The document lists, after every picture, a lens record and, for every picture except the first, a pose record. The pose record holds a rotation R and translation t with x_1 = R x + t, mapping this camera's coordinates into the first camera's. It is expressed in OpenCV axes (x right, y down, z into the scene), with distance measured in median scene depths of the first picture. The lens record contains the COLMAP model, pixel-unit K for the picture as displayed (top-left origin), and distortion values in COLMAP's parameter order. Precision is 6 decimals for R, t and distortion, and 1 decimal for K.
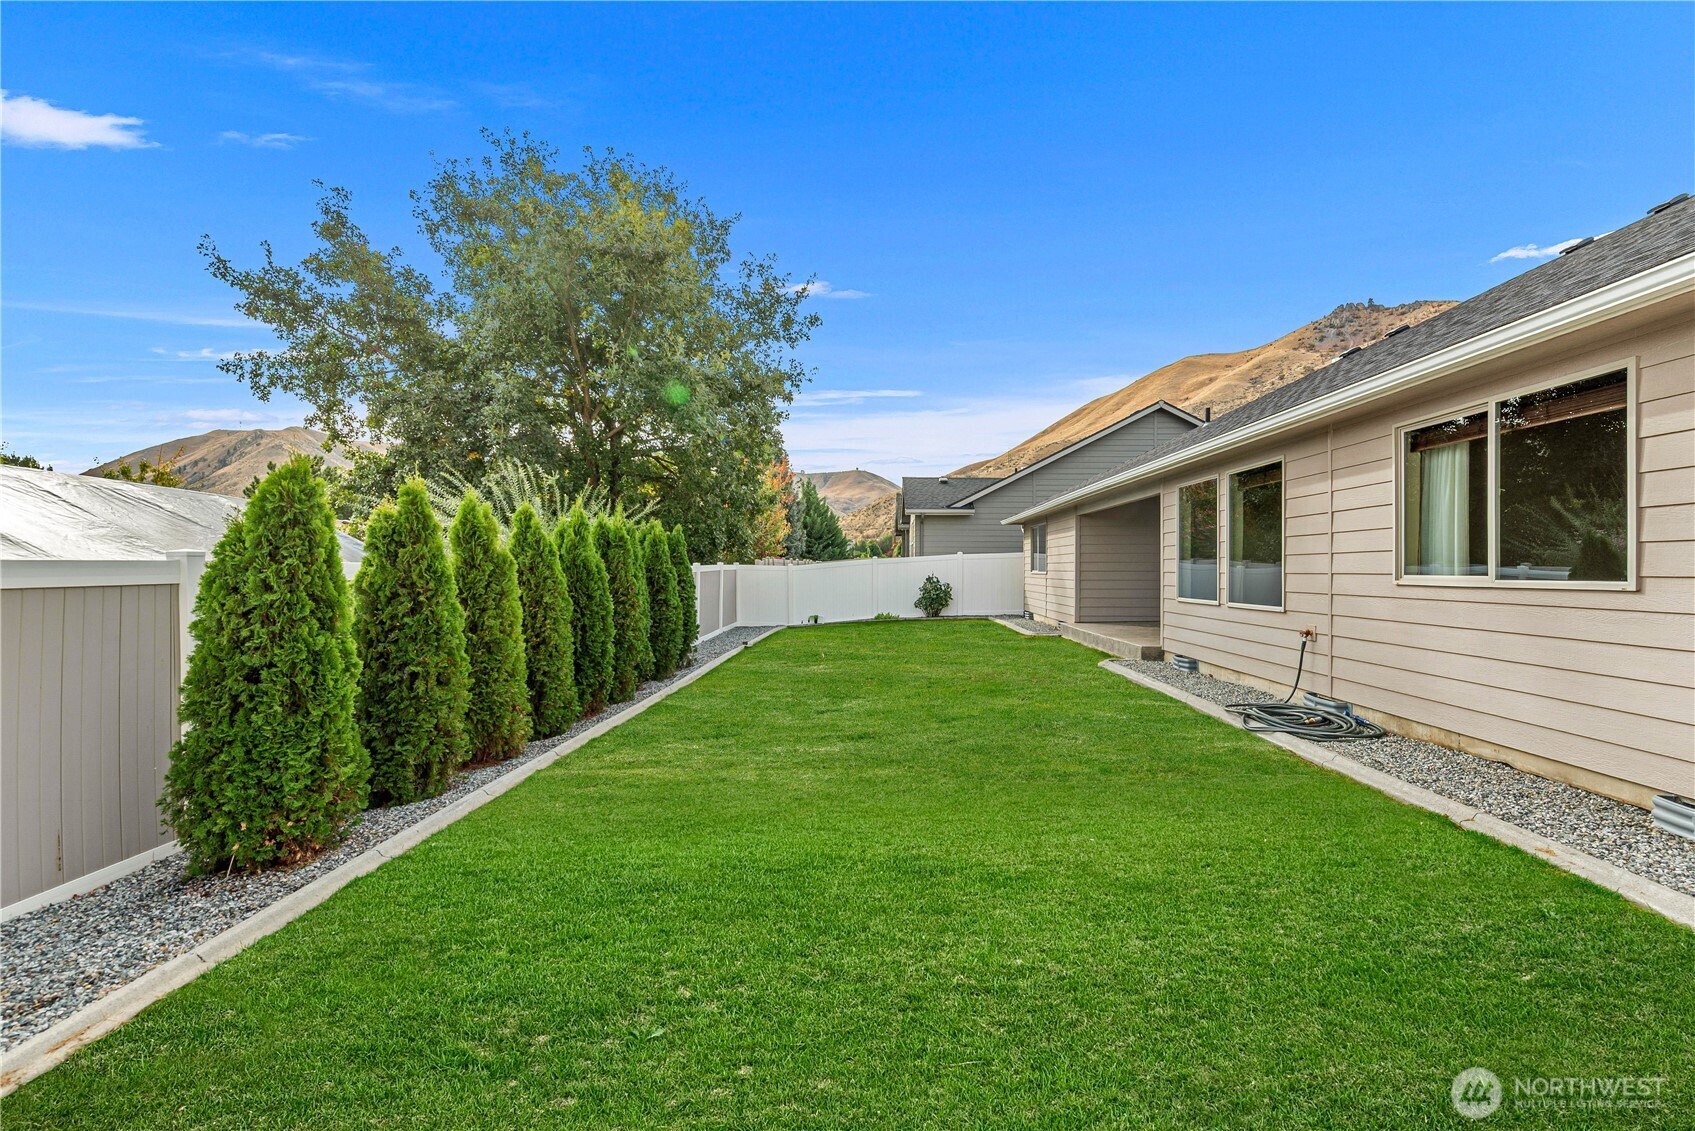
lens RADIAL K [[742.5, 0, 842.6], [0, 742.5, 568.8], [0, 0, 1]] dist [0.005445, 0.000338]
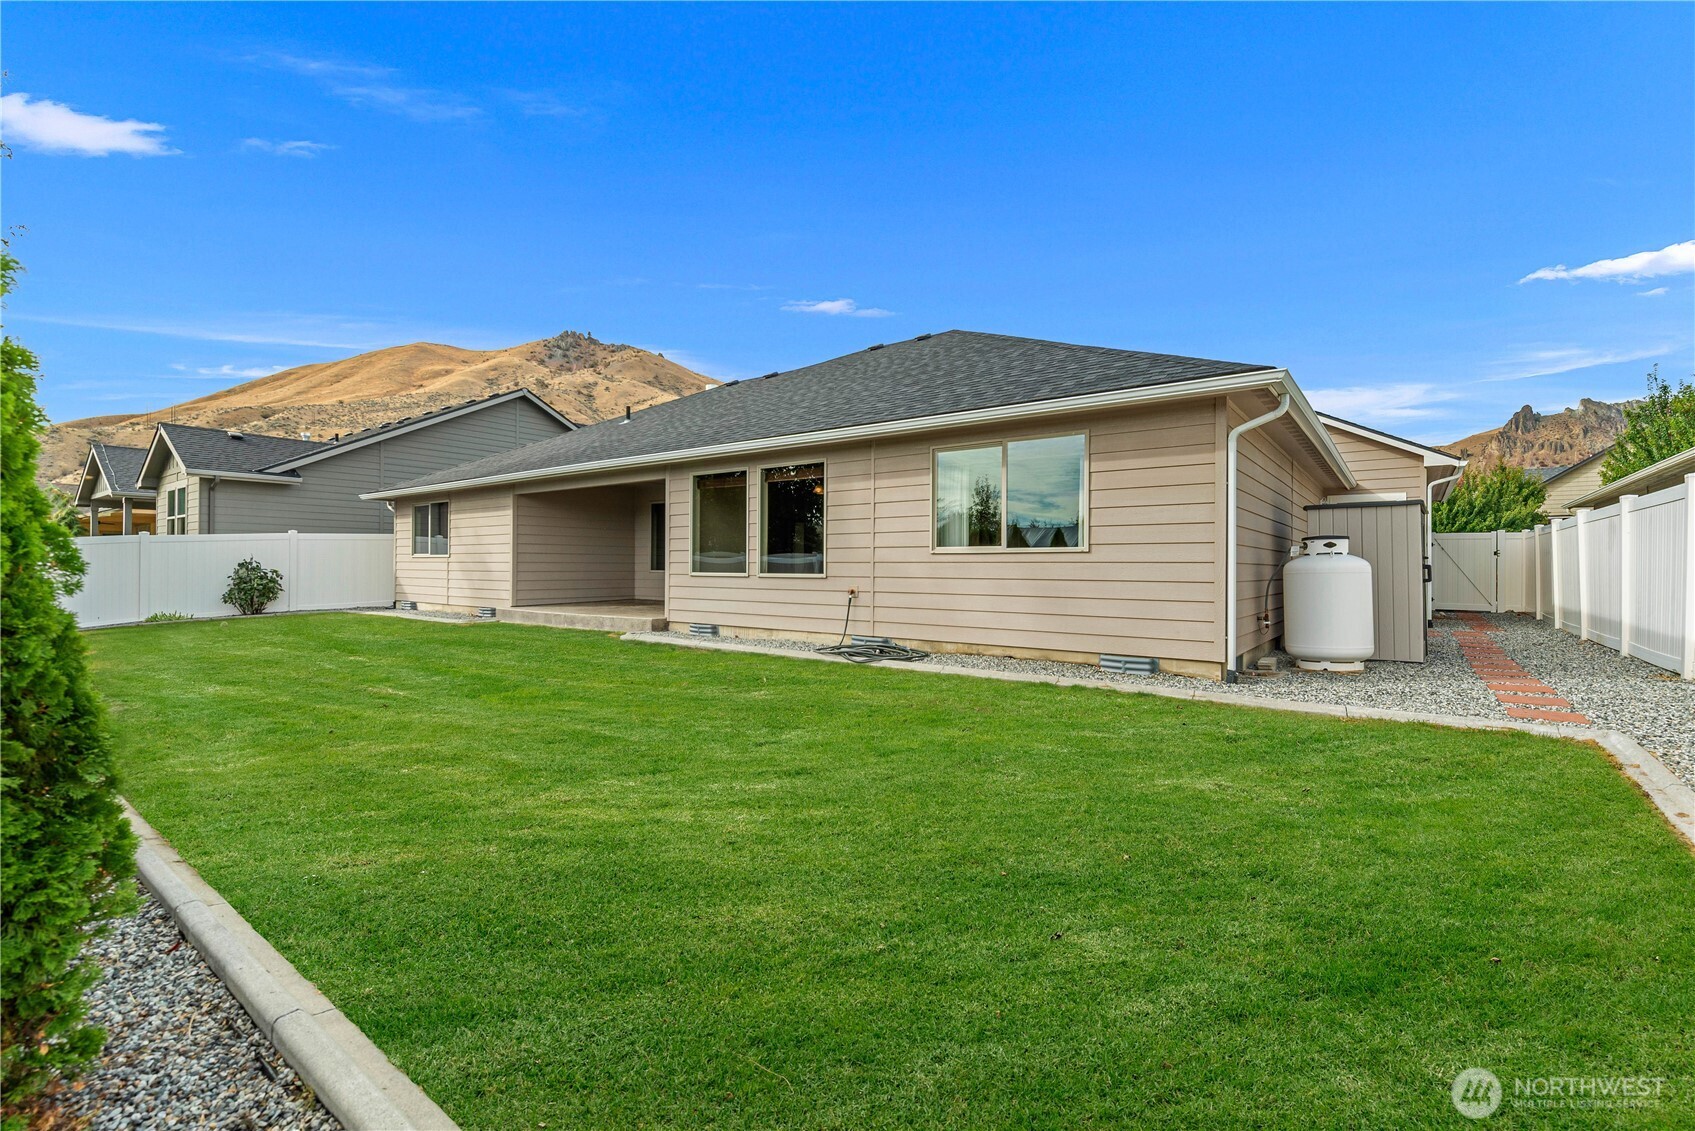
lens RADIAL K [[742.5, 0, 841.8], [0, 742.5, 560.1], [0, 0, 1]] dist [0.005445, 0.000338]
pose [[0.574984, 0.008352, 0.818122, -0.154330], [-0.004409, 0.999965, -0.007109, 0.012080], [-0.818152, 0.000480, 0.575001, 0.074292]]
